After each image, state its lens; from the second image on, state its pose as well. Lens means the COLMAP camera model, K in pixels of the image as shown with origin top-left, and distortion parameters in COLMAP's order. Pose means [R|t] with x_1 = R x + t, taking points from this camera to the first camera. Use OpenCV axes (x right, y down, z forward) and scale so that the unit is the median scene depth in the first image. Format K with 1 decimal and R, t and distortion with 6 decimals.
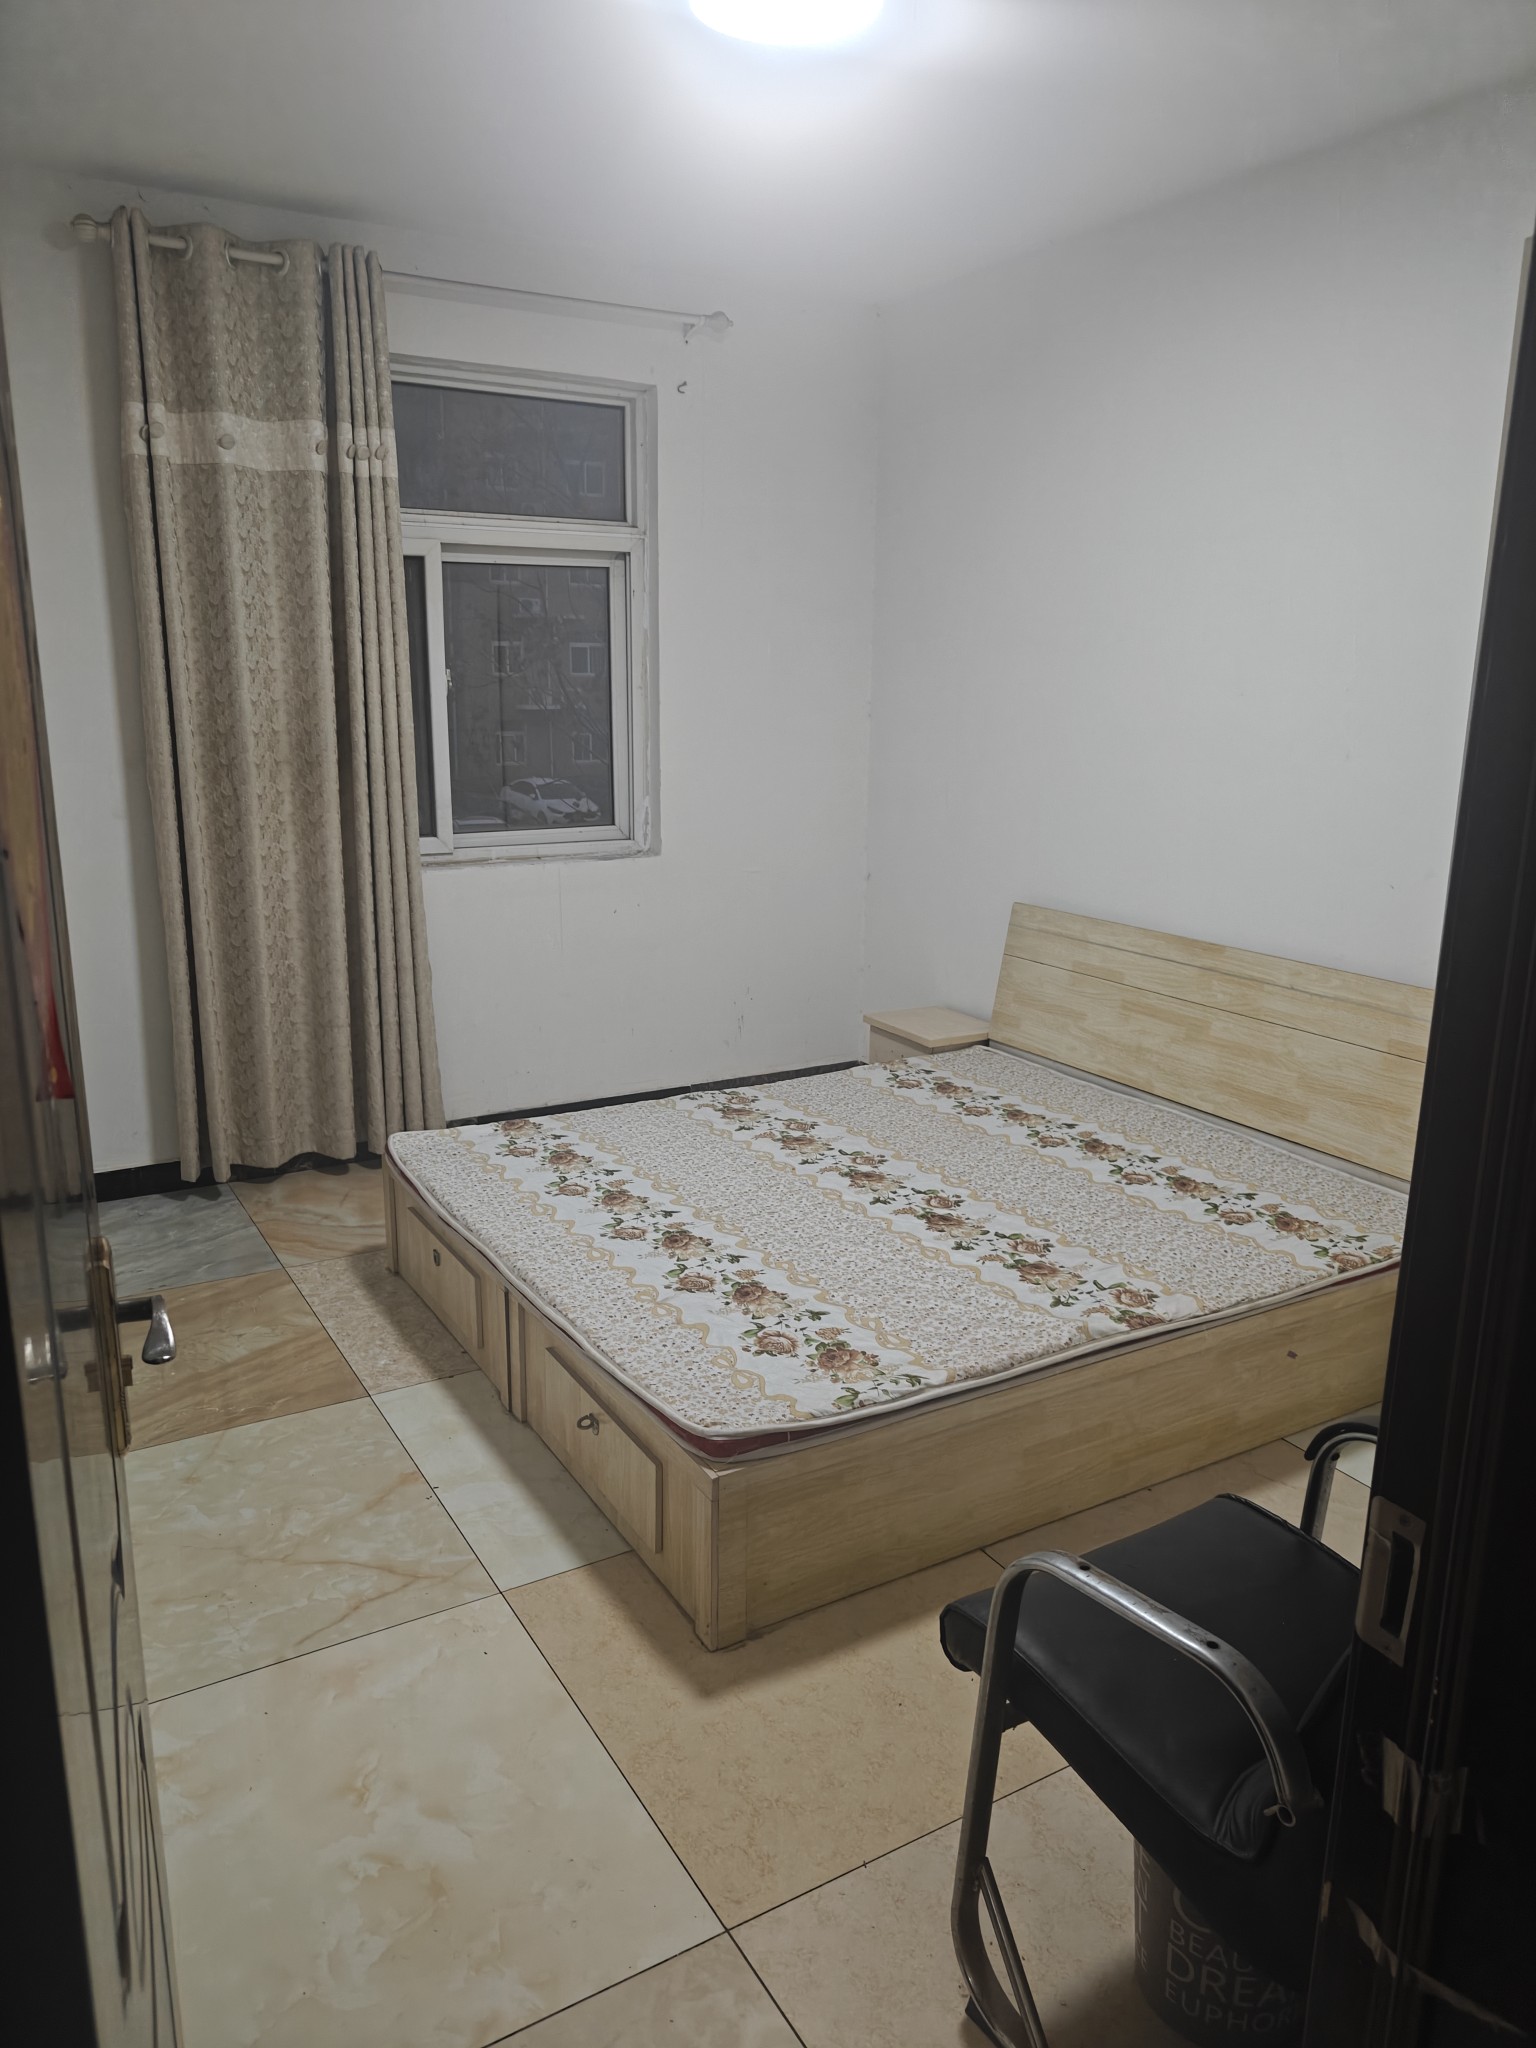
lens RADIAL K [[1457.7, 0, 766.1], [0, 1457.7, 1027.1], [0, 0, 1]] dist [0.012441, -0.009485]
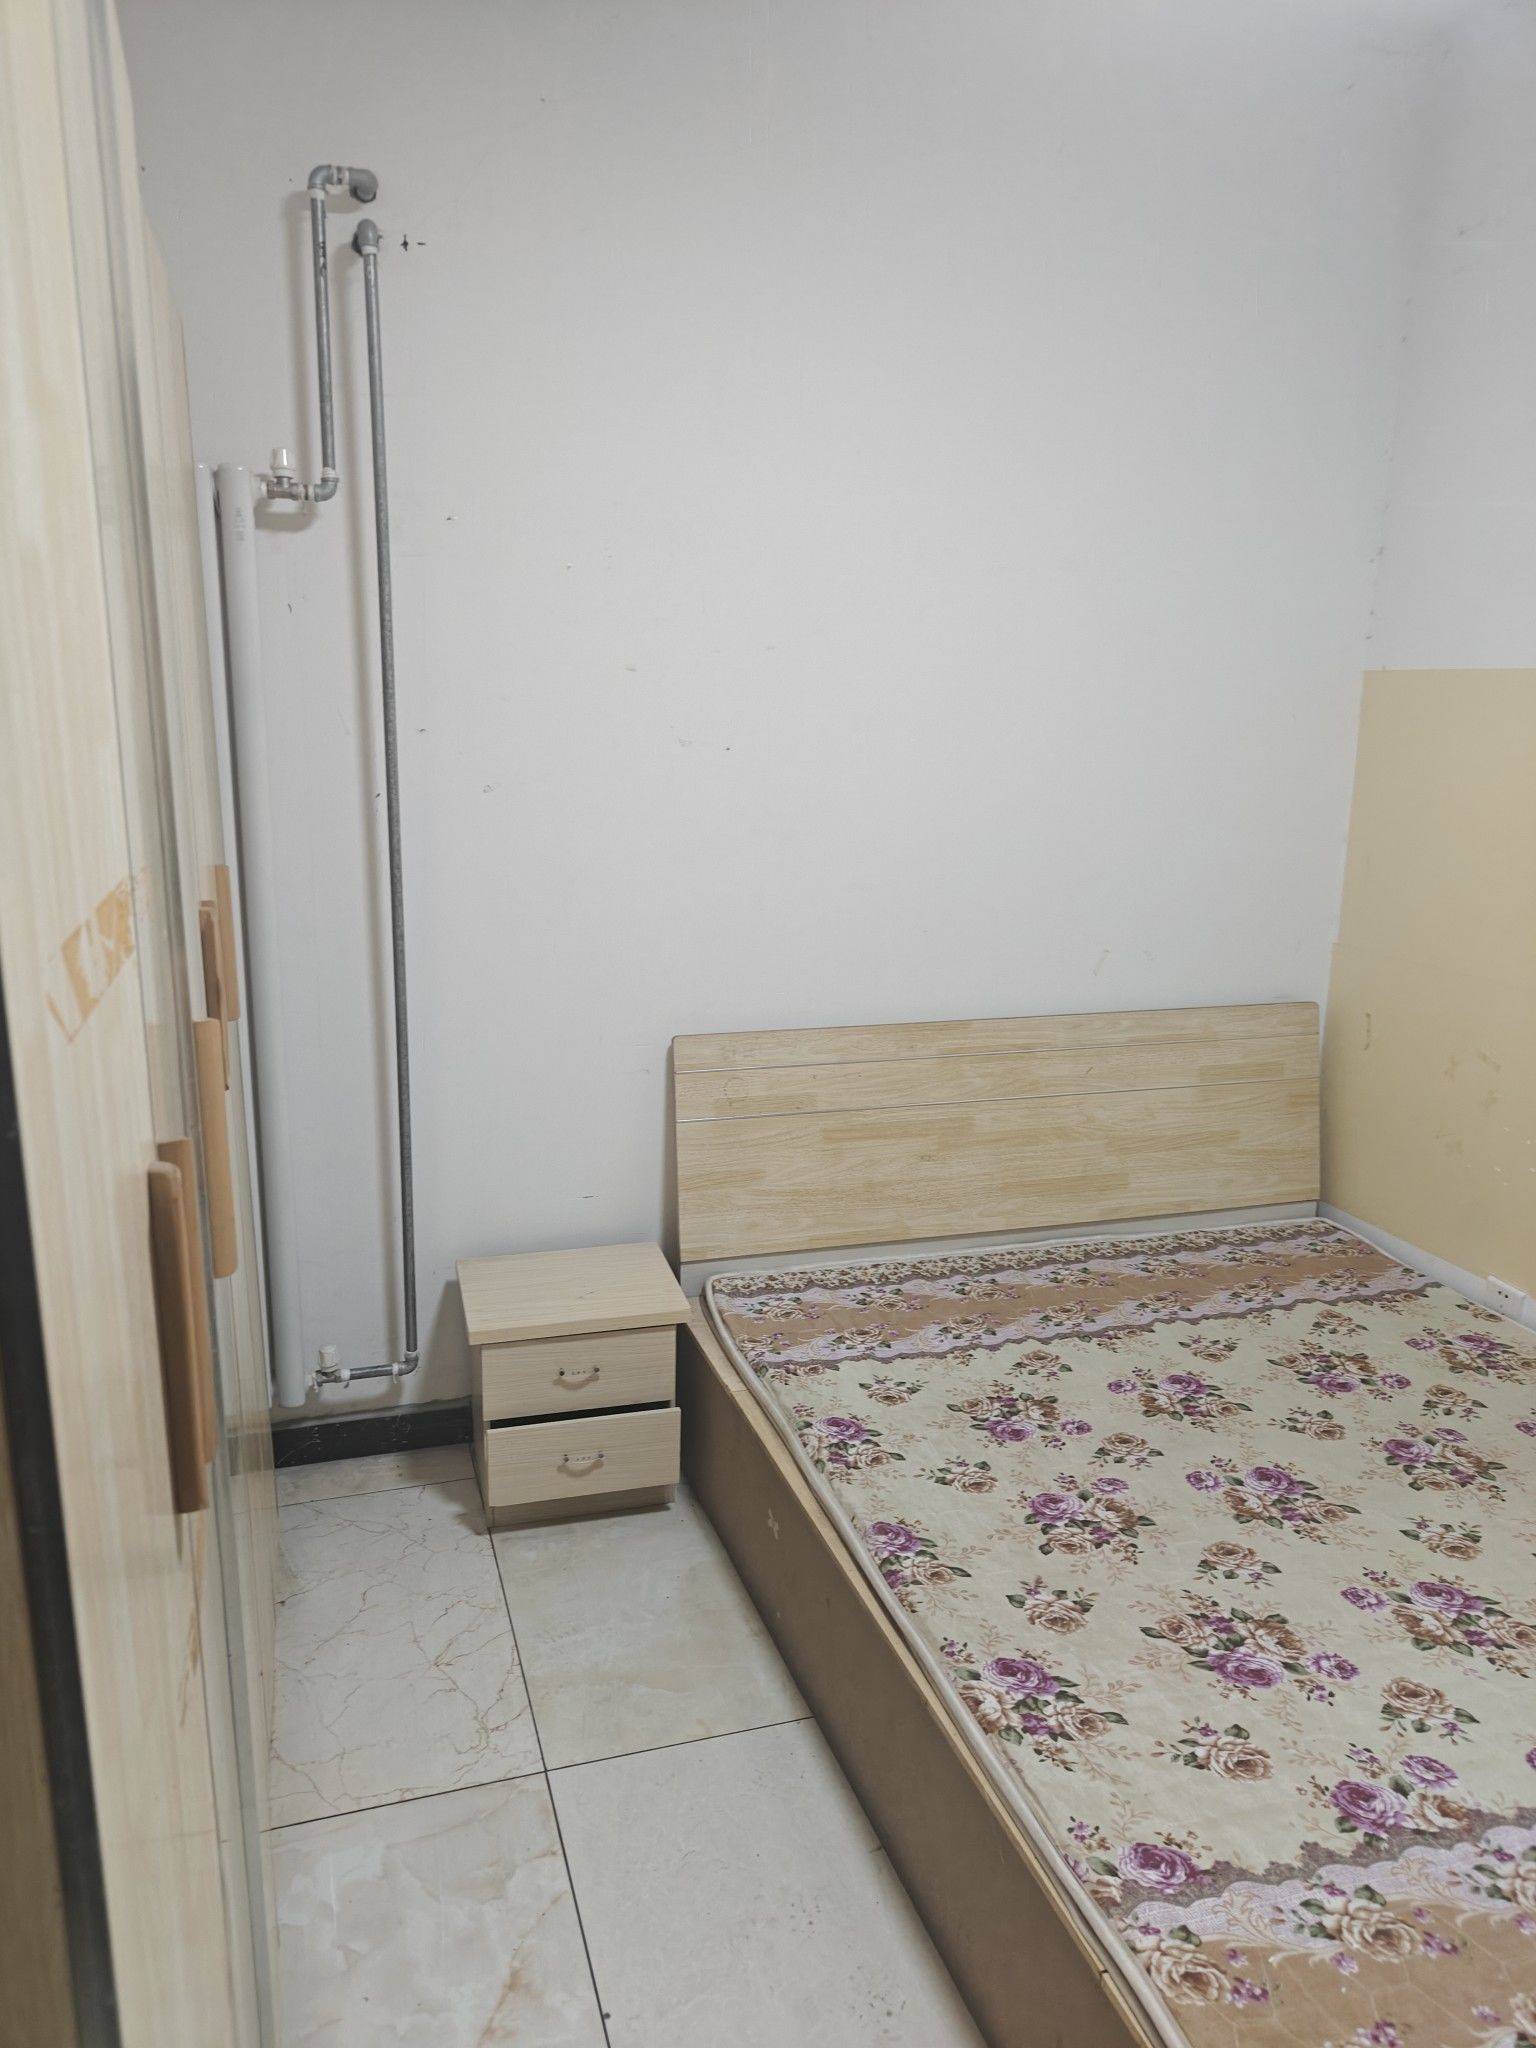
lens RADIAL K [[1457.7, 0, 766.2], [0, 1457.7, 1024.4], [0, 0, 1]] dist [0.012441, -0.009485]
pose [[0.239975, -0.211524, 0.947454, -0.446007], [0.223414, 0.961809, 0.158142, -0.198349], [-0.944721, 0.173724, 0.278068, 0.880625]]
